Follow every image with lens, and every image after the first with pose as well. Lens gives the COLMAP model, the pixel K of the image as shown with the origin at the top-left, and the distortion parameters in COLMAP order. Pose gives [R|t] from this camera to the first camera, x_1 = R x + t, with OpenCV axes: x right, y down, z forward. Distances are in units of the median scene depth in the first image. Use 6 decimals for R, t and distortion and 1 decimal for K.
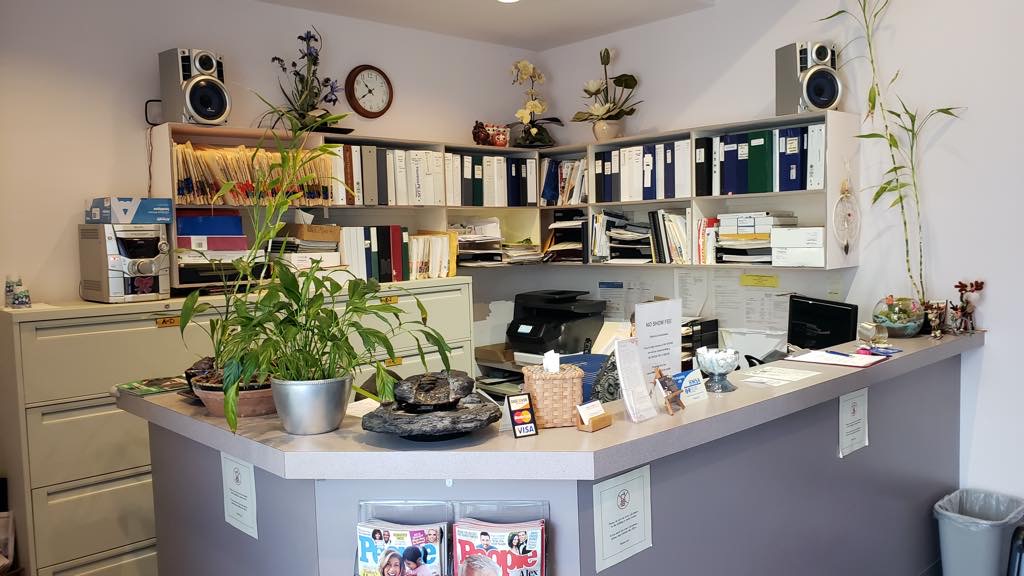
lens RADIAL K [[809.9, 0, 512.8], [0, 809.9, 289.0], [0, 0, 1]] dist [0.025090, -0.003016]
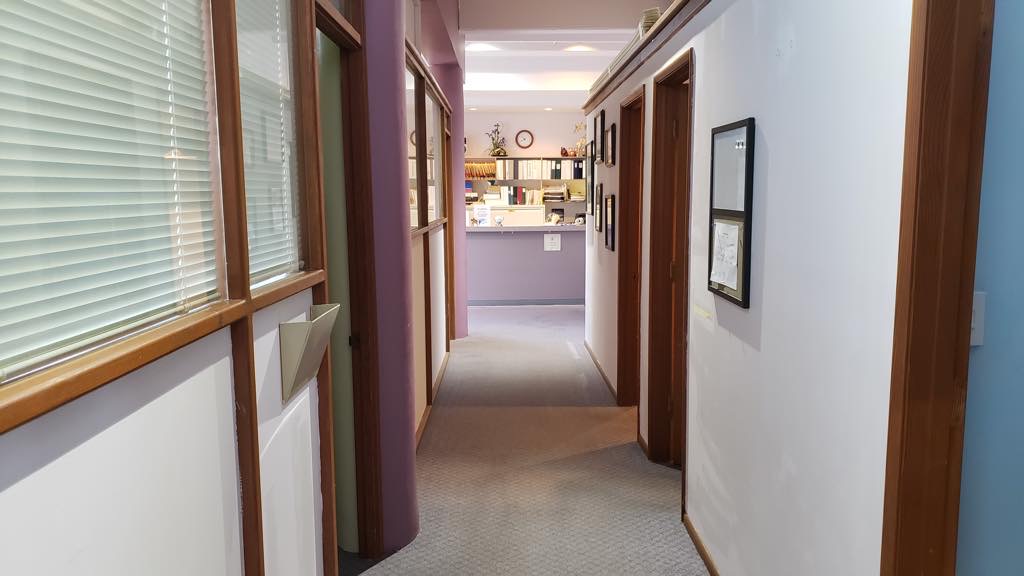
lens RADIAL K [[809.9, 0, 512.5], [0, 809.9, 290.1], [0, 0, 1]] dist [0.025090, -0.003016]
pose [[0.738562, 0.103791, -0.666148, 1.792028], [-0.059488, 0.994257, 0.088958, 0.036378], [0.671556, -0.026073, 0.740495, -1.187766]]
